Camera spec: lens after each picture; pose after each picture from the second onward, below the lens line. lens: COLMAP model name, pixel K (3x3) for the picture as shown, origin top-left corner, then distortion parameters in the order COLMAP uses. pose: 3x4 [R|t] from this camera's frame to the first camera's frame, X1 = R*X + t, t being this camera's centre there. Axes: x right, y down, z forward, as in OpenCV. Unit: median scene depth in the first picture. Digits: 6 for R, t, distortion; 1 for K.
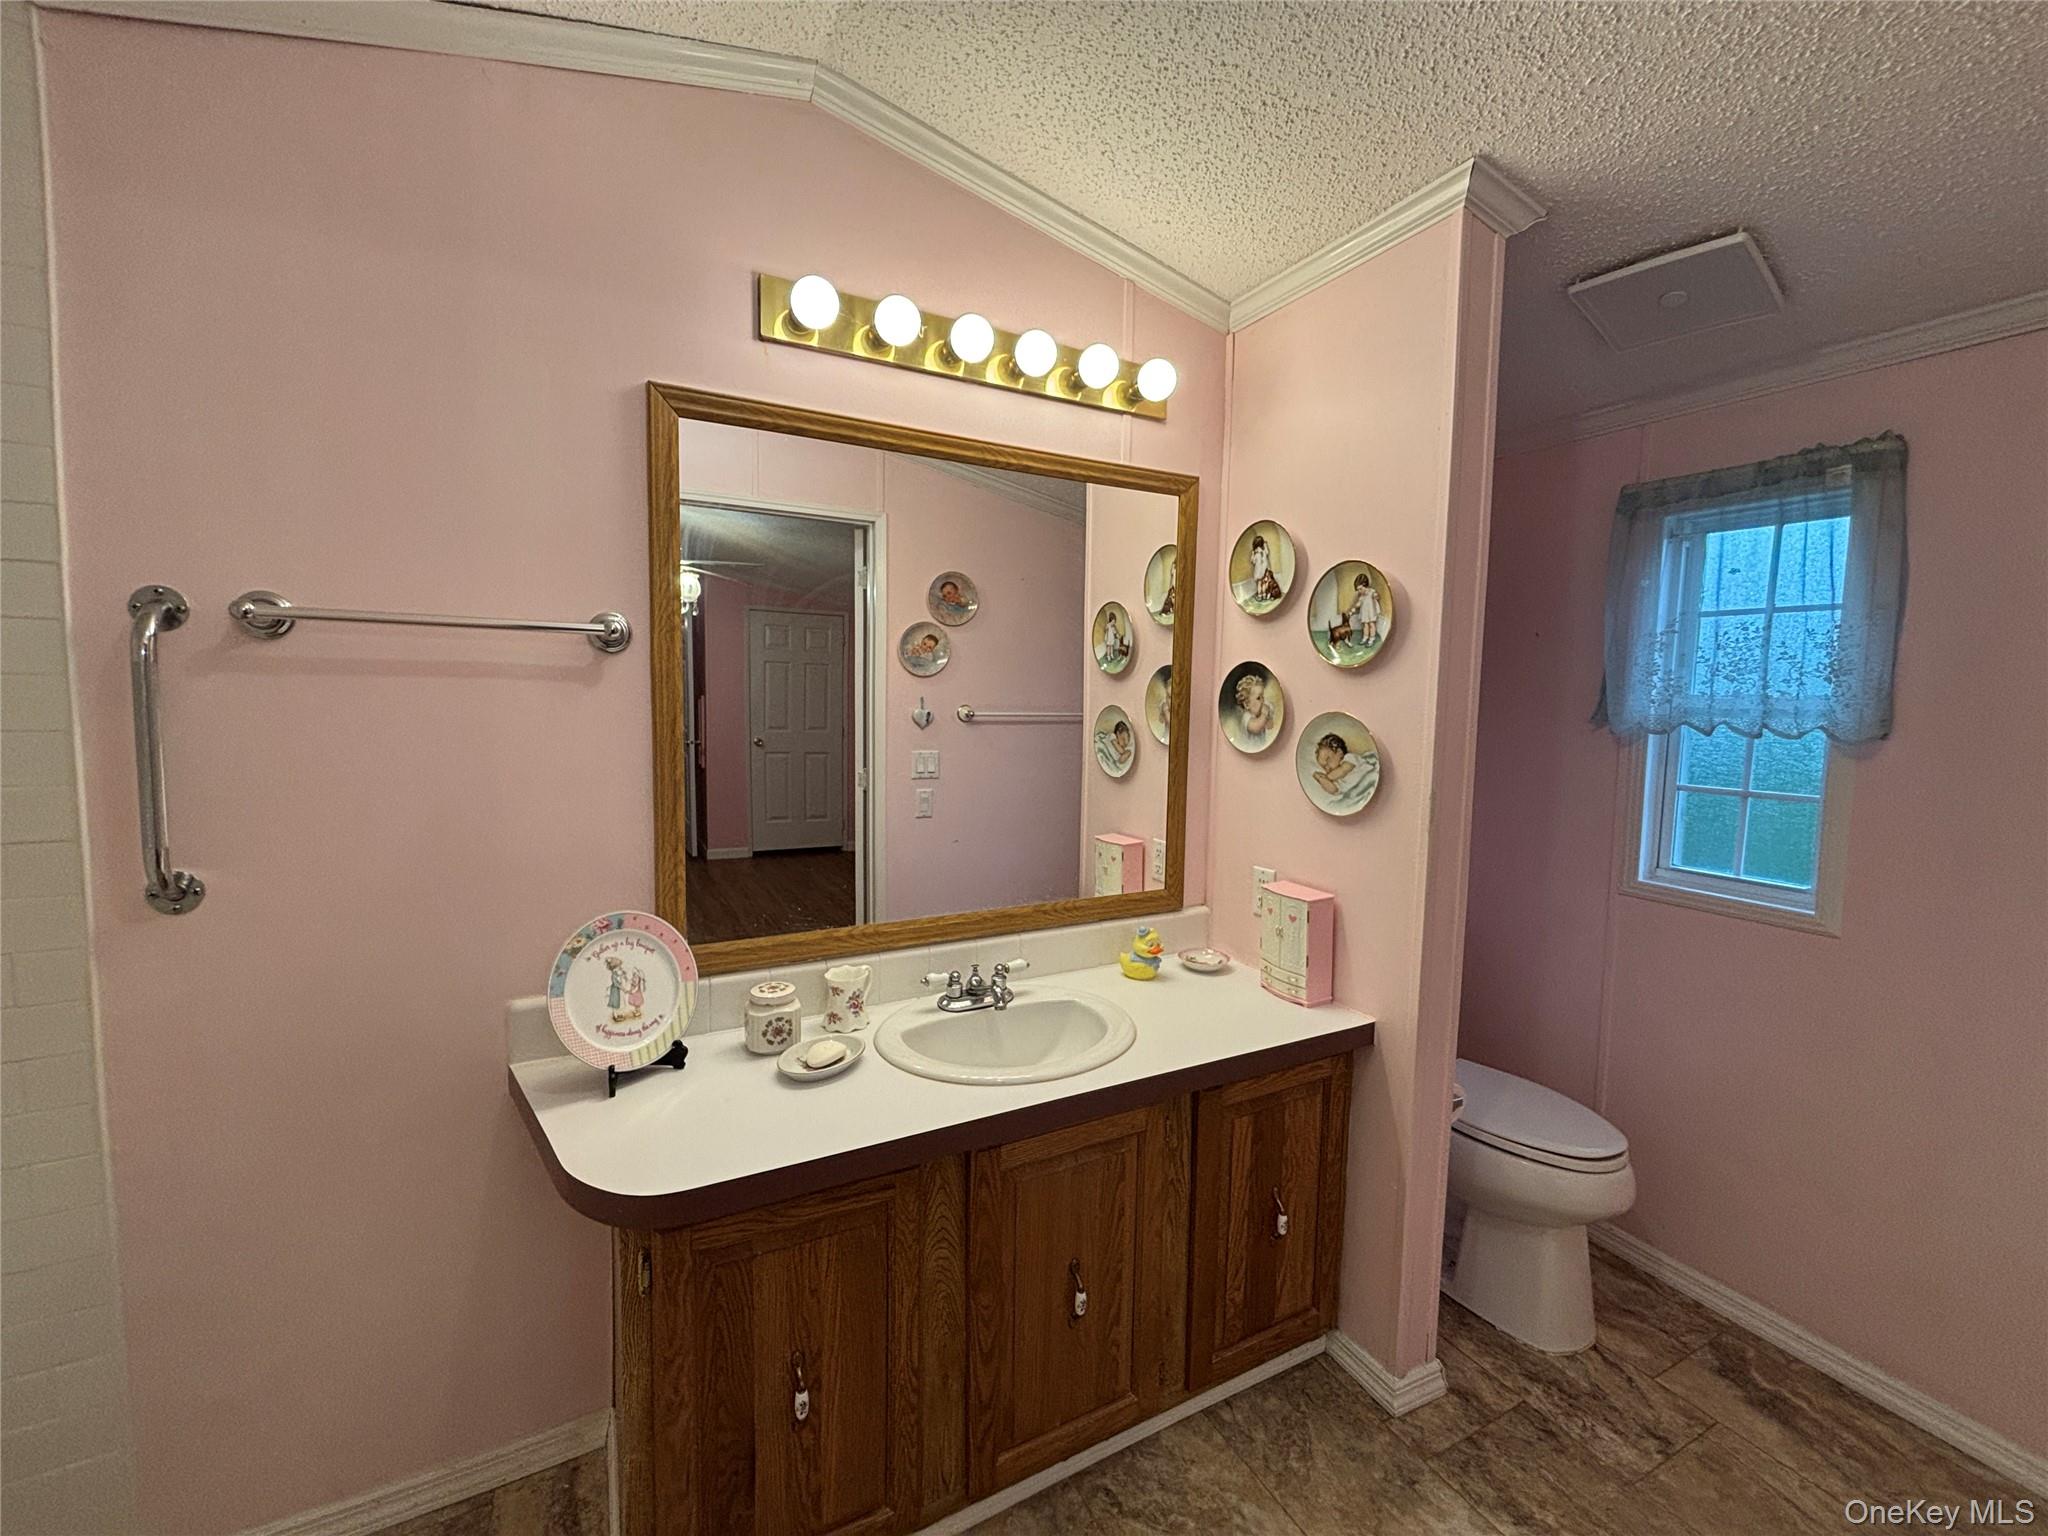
lens RADIAL K [[830.9, 0, 1023.0], [0, 830.9, 765.4], [0, 0, 1]] dist [0.001944, 0.000502]
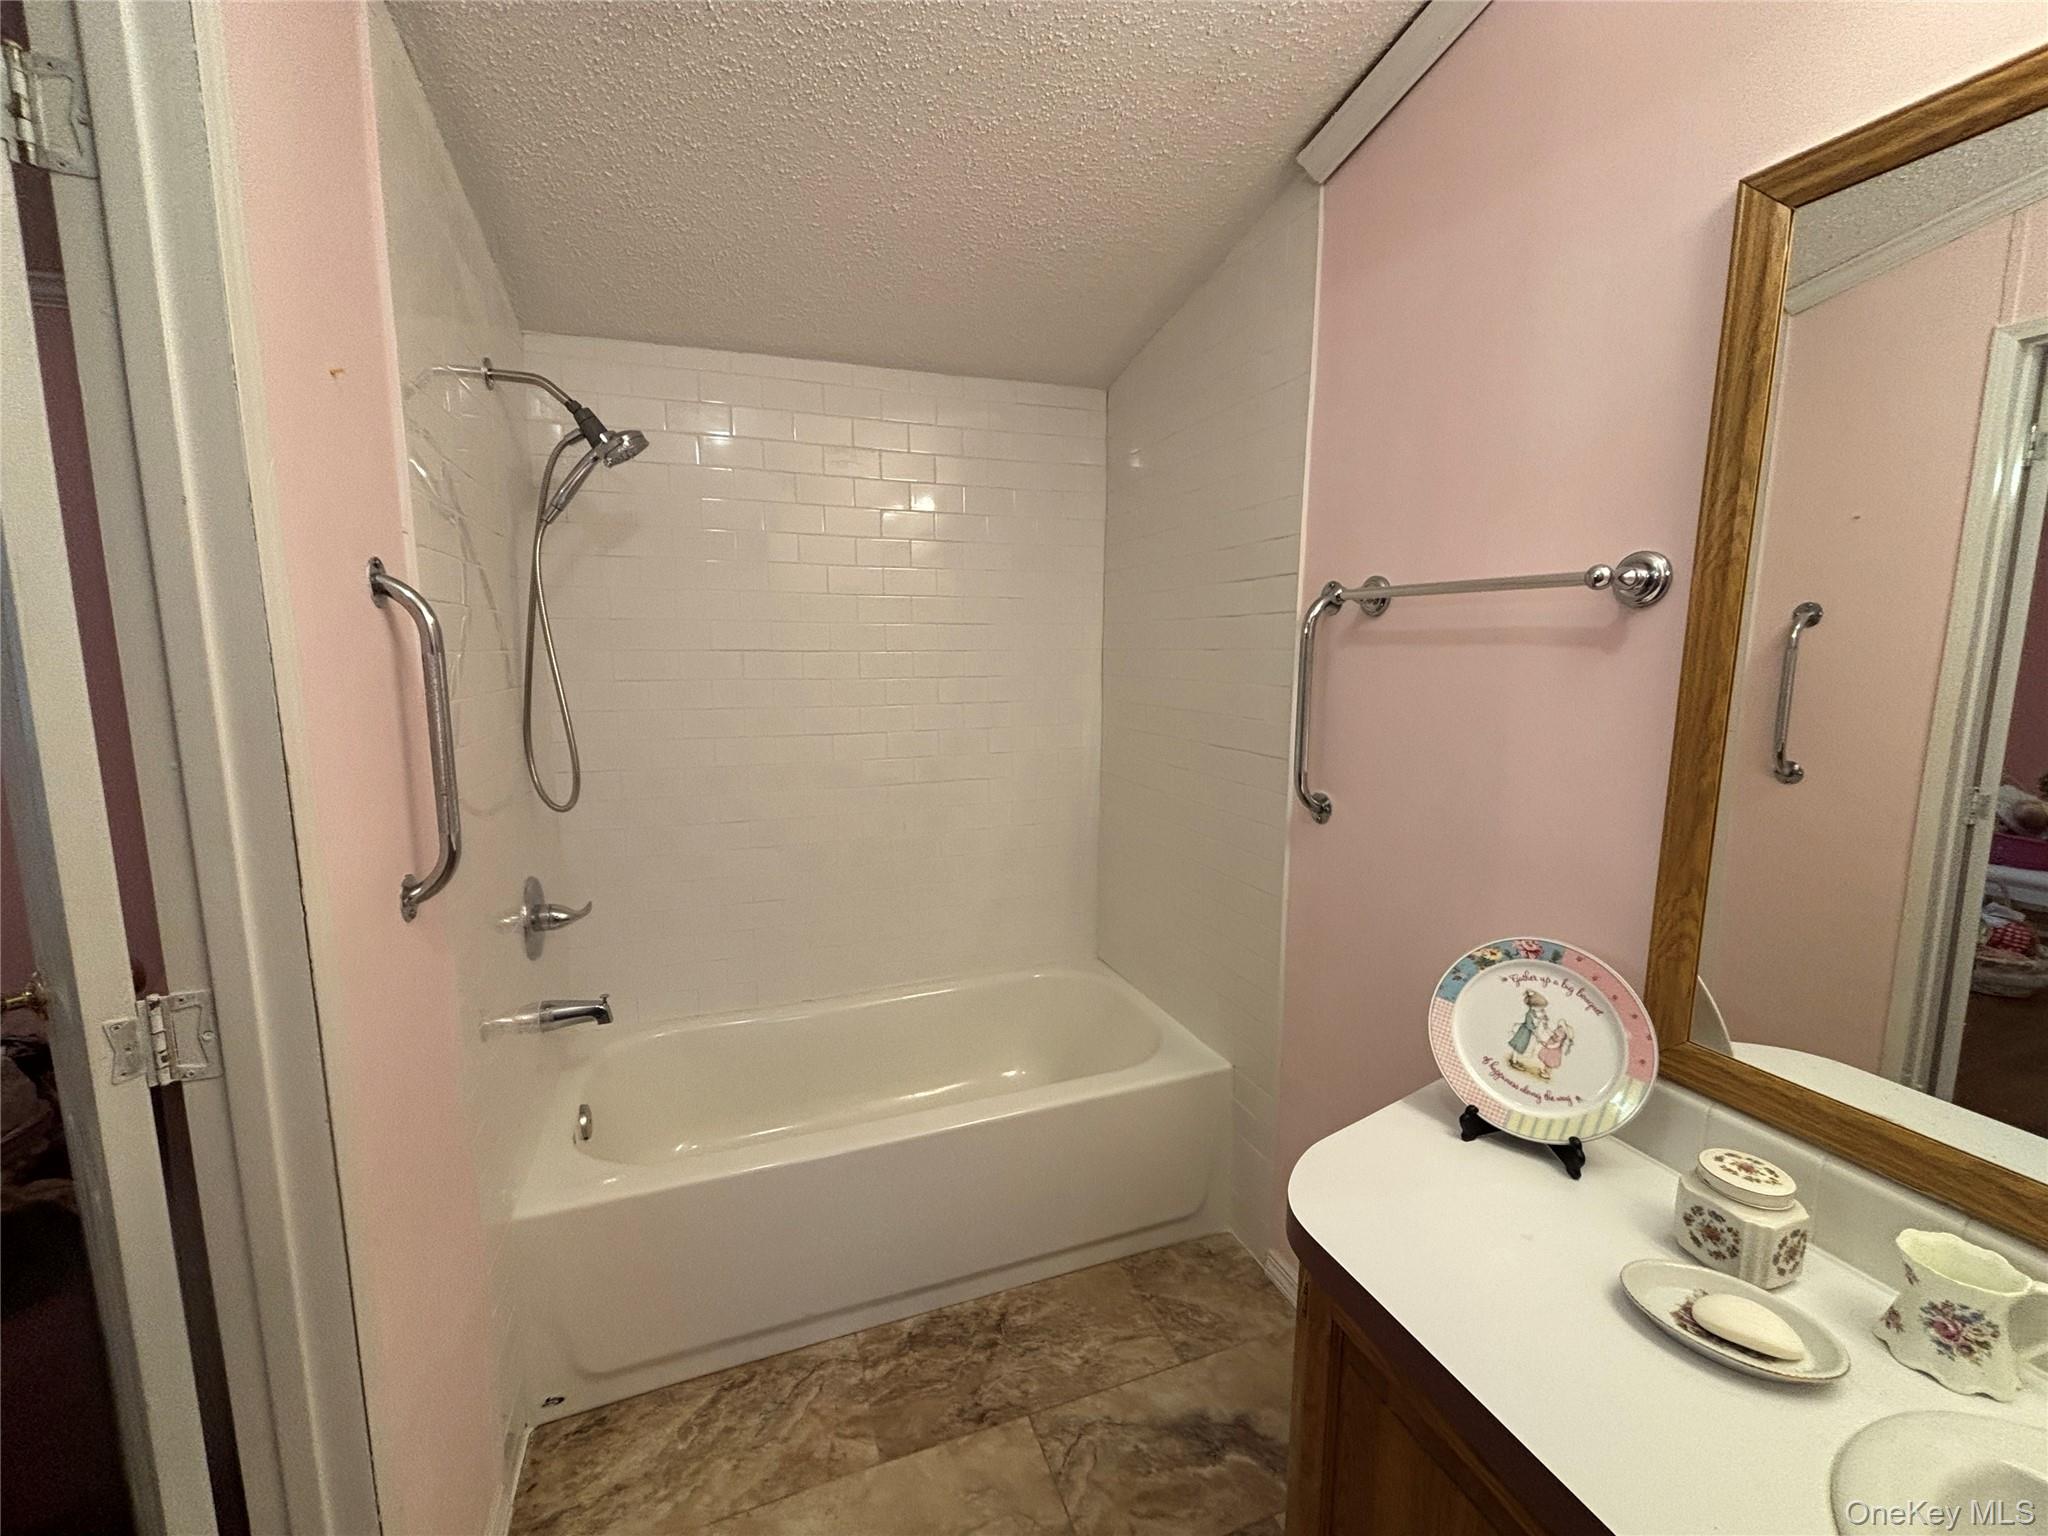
lens RADIAL K [[820.0, 0, 1022.1], [0, 820.0, 766.0], [0, 0, 1]] dist [-0.003467, -0.000307]
pose [[-0.127637, 0.127390, -0.983606, 0.318205], [-0.083098, 0.986857, 0.138595, -0.052748], [0.988334, 0.099426, -0.115374, 0.579635]]
